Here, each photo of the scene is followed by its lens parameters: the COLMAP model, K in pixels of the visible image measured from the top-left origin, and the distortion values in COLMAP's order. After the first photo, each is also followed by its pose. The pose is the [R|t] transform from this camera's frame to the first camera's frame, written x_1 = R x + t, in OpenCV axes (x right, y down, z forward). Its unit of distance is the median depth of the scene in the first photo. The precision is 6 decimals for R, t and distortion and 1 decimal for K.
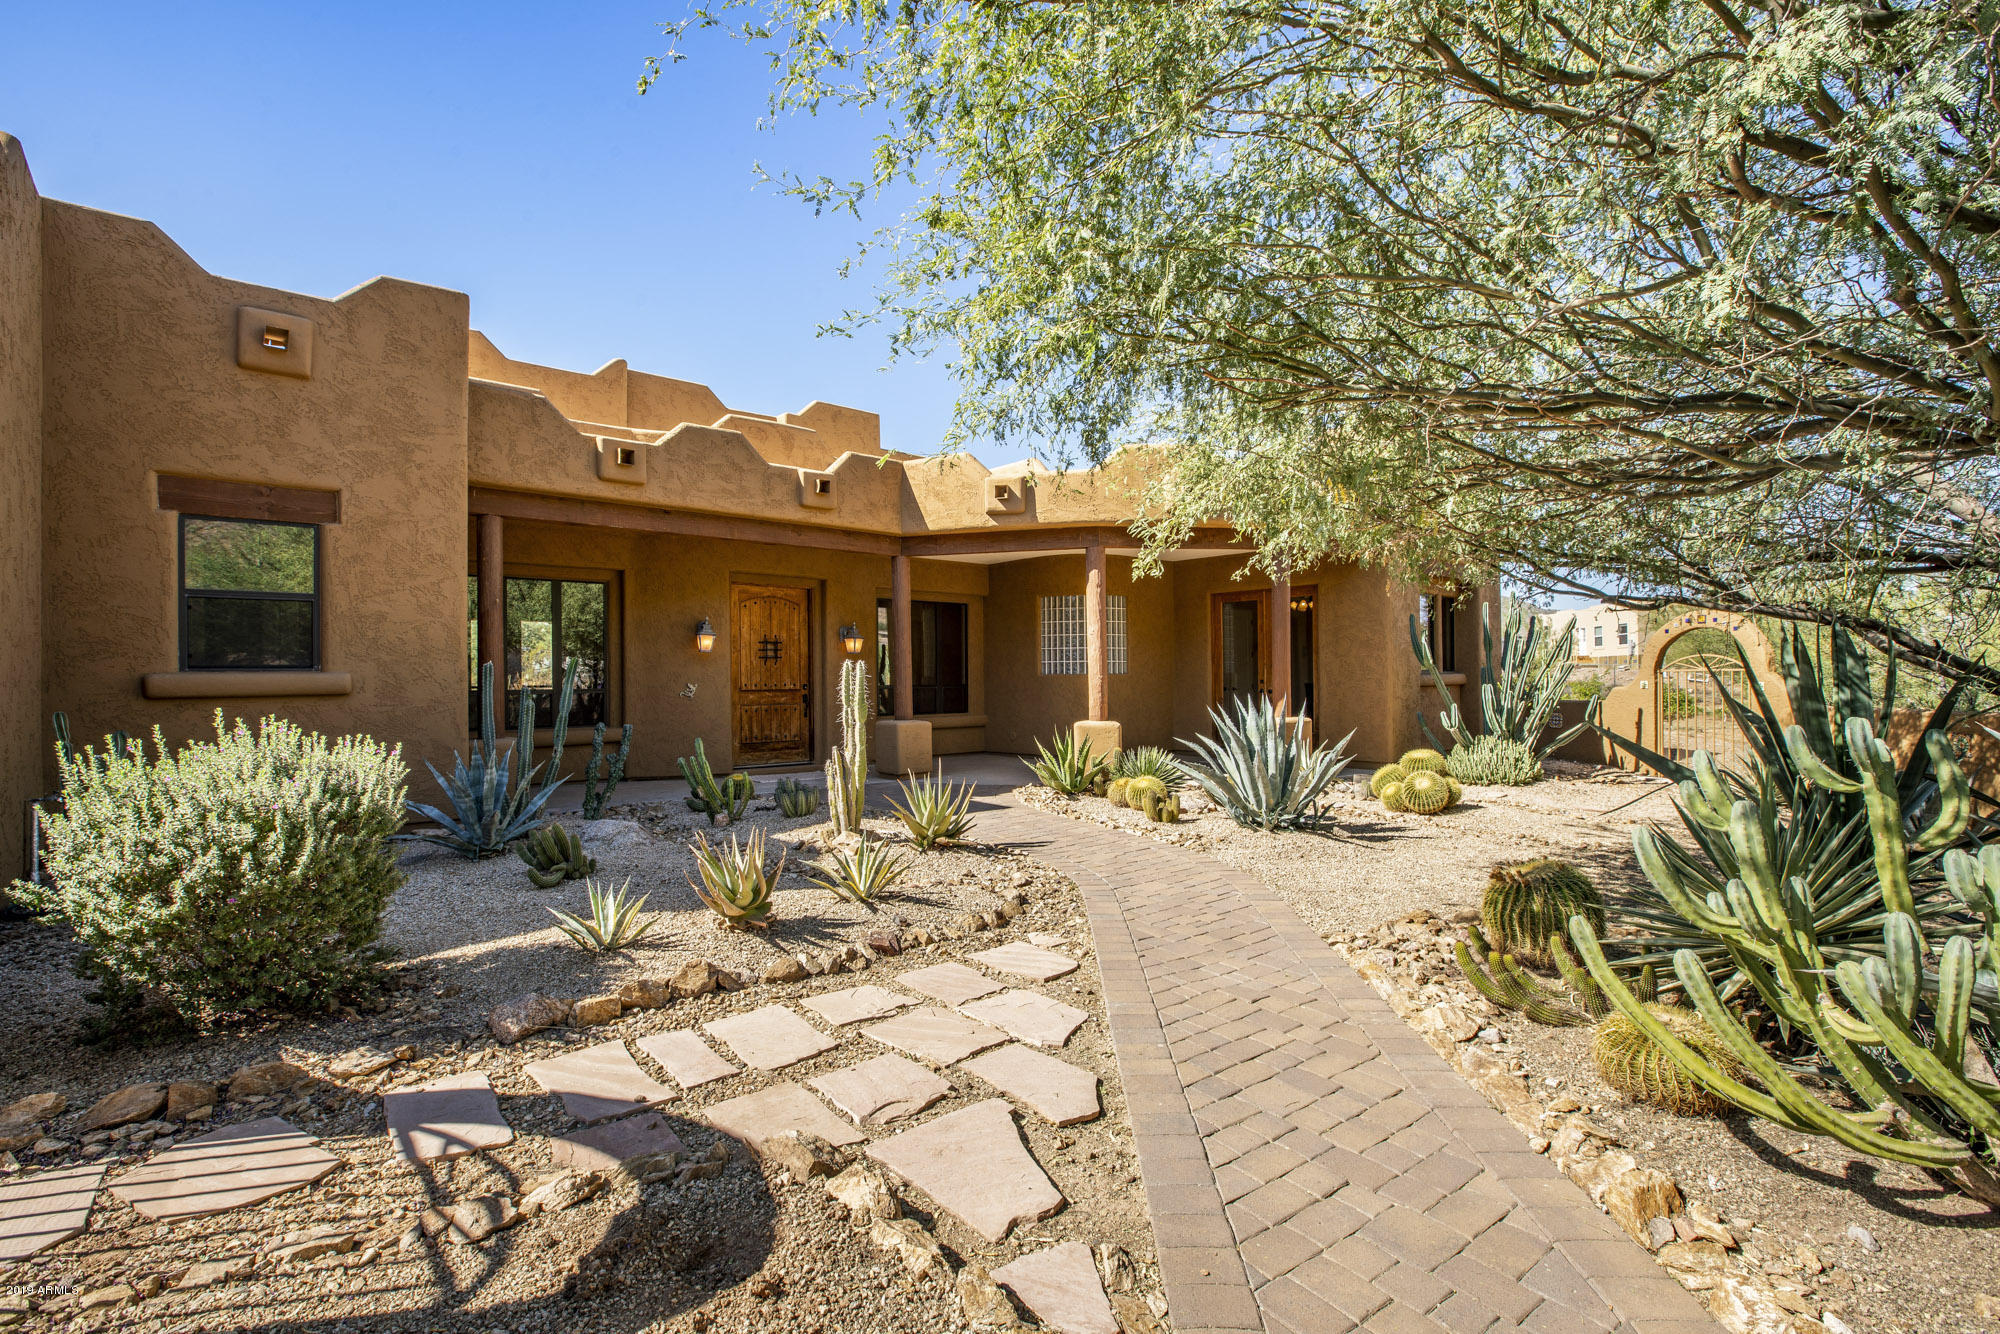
lens RADIAL K [[906.9, 0, 1016.5], [0, 906.9, 673.9], [0, 0, 1]] dist [-0.036941, 0.001203]
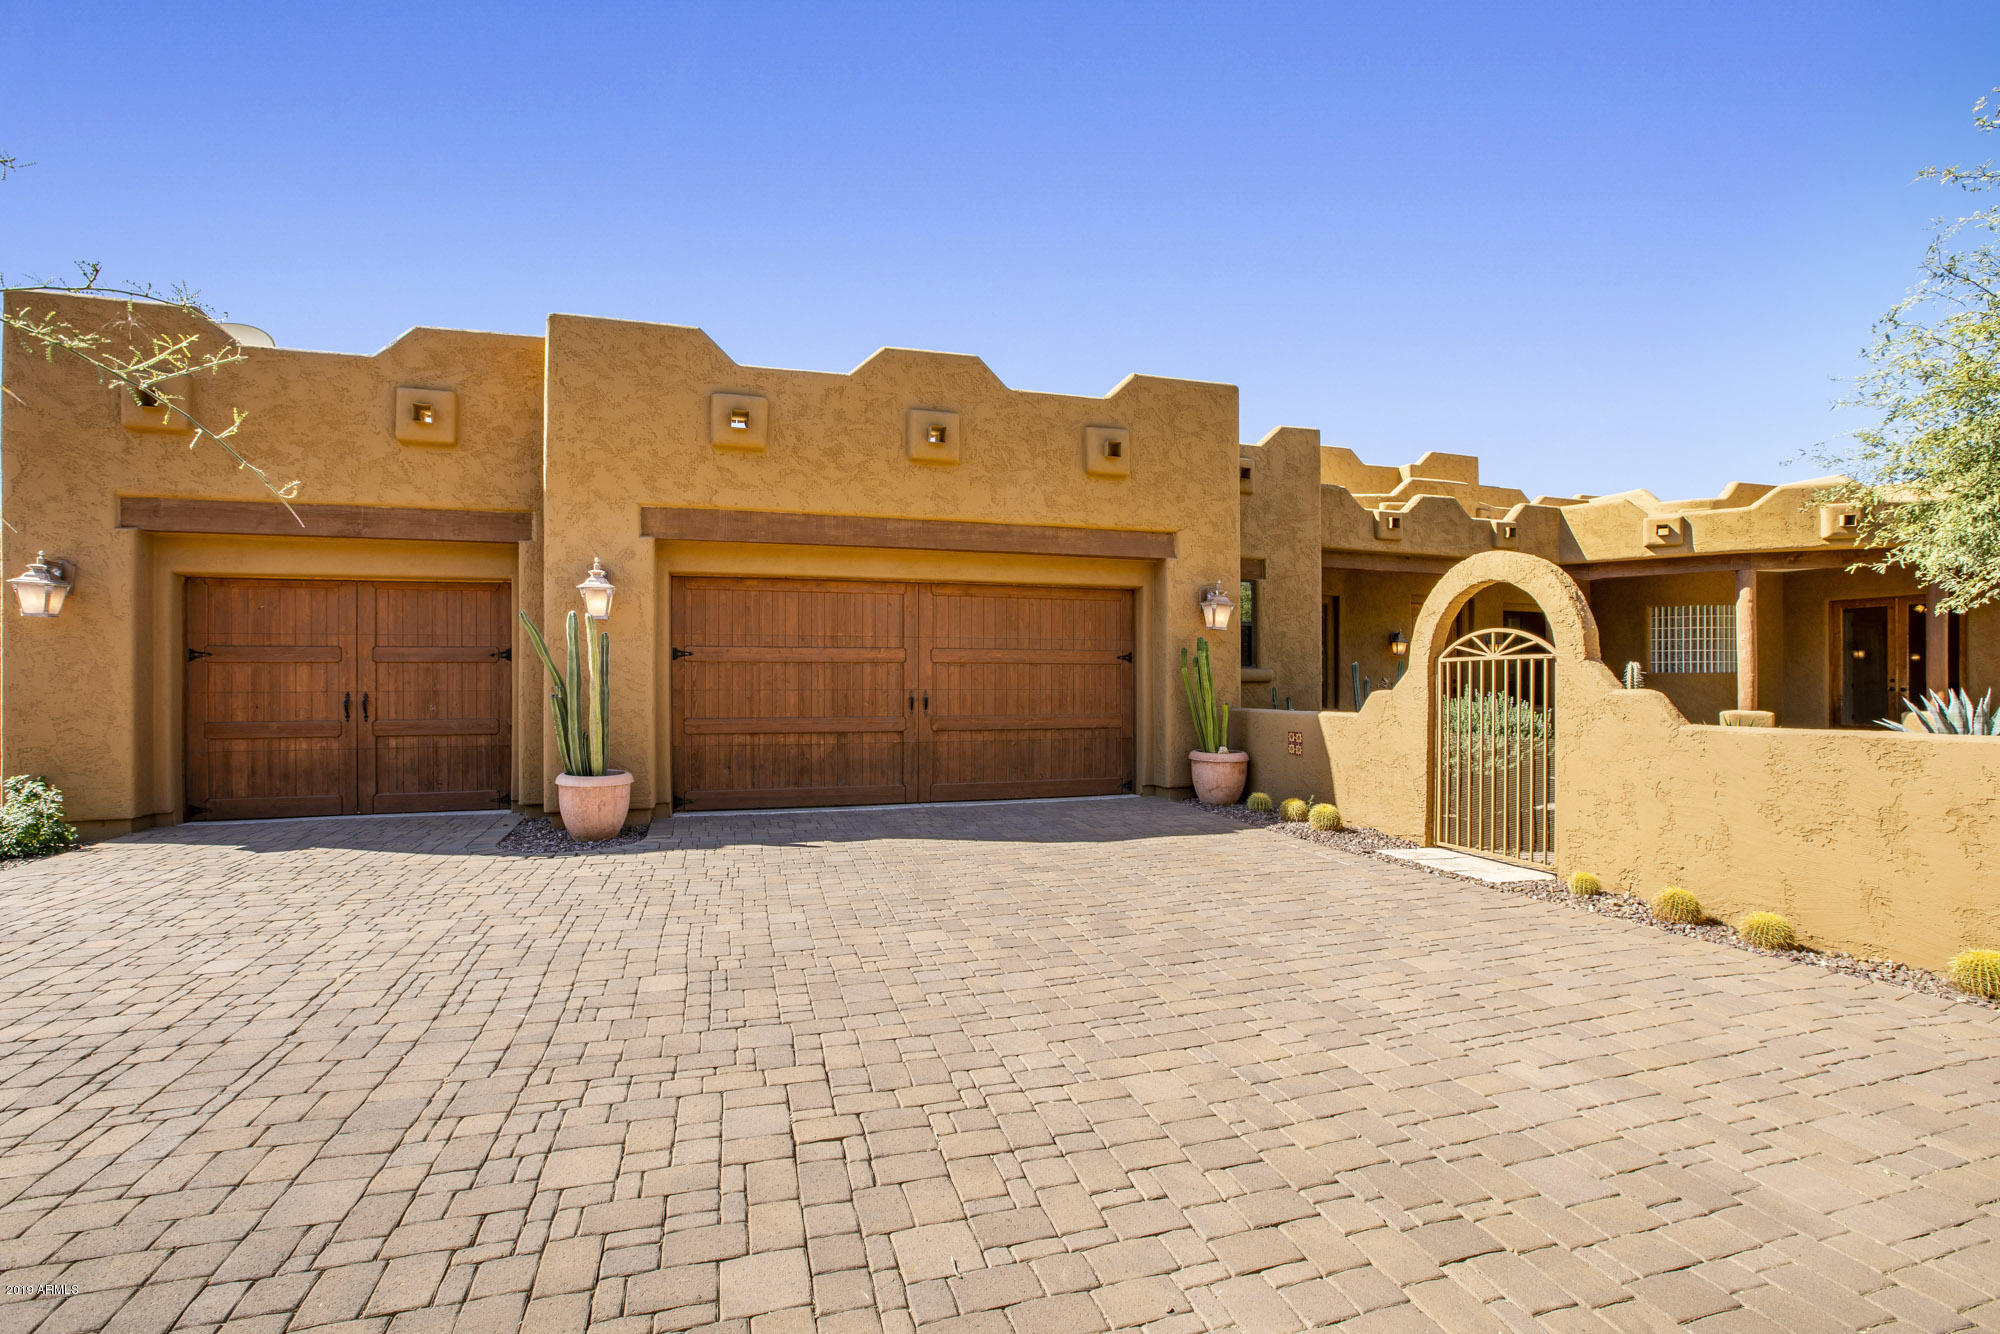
lens RADIAL K [[906.9, 0, 991.5], [0, 906.9, 682.6], [0, 0, 1]] dist [-0.036941, 0.001203]
pose [[0.917112, 0.007434, -0.398561, -0.446020], [-0.004687, 0.999958, 0.007867, 0.011606], [0.398602, -0.005347, 0.917108, -0.613800]]
